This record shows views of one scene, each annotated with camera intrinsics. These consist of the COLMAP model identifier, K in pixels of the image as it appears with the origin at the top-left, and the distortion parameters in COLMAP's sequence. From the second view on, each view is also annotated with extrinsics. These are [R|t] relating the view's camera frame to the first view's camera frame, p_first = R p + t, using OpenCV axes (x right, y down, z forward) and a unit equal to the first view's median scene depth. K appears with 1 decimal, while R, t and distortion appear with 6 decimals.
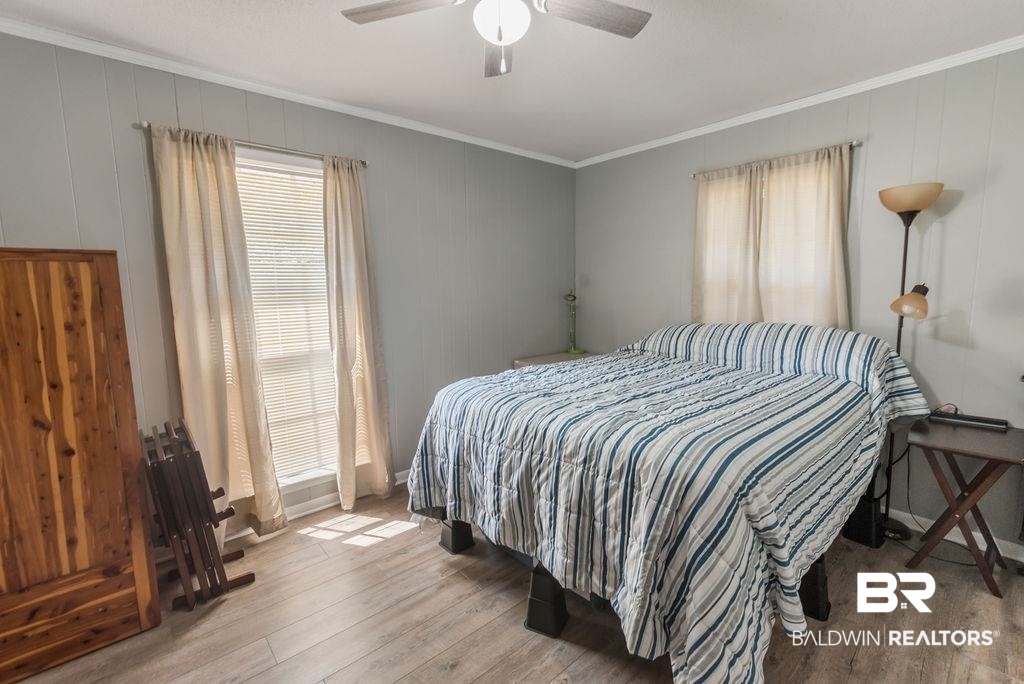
lens RADIAL K [[450.8, 0, 514.2], [0, 450.8, 330.3], [0, 0, 1]] dist [-0.000704, -0.000108]
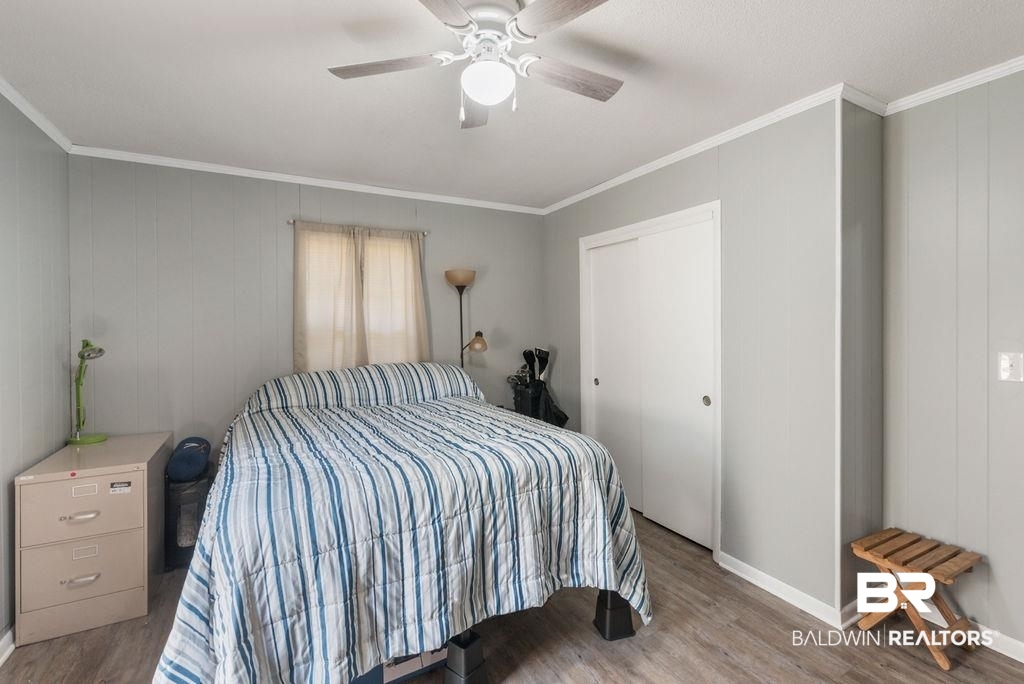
lens RADIAL K [[450.8, 0, 514.2], [0, 450.8, 330.3], [0, 0, 1]] dist [-0.000704, -0.000108]
pose [[0.208506, 0.001533, 0.978020, -0.808467], [0.103547, 0.994344, -0.023634, -0.062607], [-0.972524, 0.106199, 0.207167, 0.637342]]
